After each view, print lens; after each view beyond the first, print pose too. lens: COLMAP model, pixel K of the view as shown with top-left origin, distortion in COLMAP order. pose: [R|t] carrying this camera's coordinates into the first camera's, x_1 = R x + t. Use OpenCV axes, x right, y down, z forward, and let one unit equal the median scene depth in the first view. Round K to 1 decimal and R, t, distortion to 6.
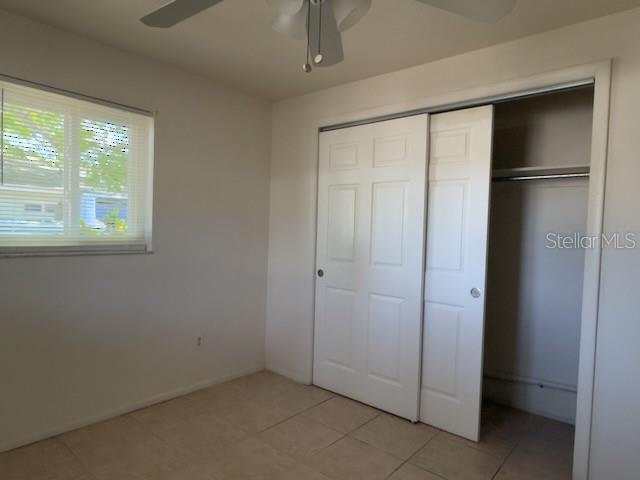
lens RADIAL K [[393.6, 0, 319.3], [0, 393.6, 241.7], [0, 0, 1]] dist [0.000811, -0.000413]
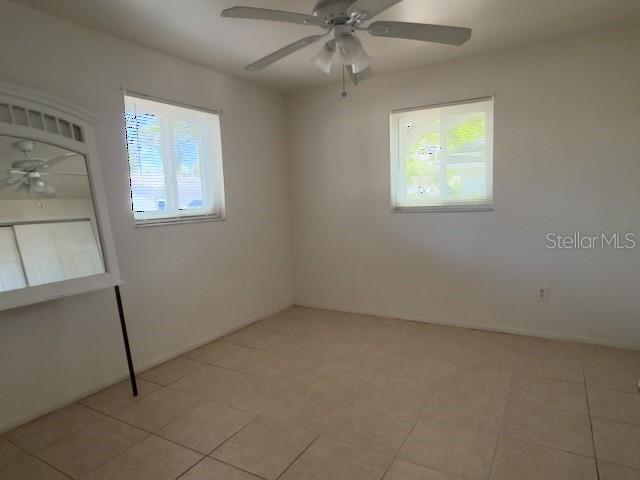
lens RADIAL K [[393.6, 0, 319.6], [0, 393.6, 240.5], [0, 0, 1]] dist [0.000811, -0.000413]
pose [[0.176387, 0.061278, -0.982412, 0.715532], [0.011911, 0.997854, 0.064380, 0.036256], [0.984249, -0.023057, 0.175278, 0.241735]]
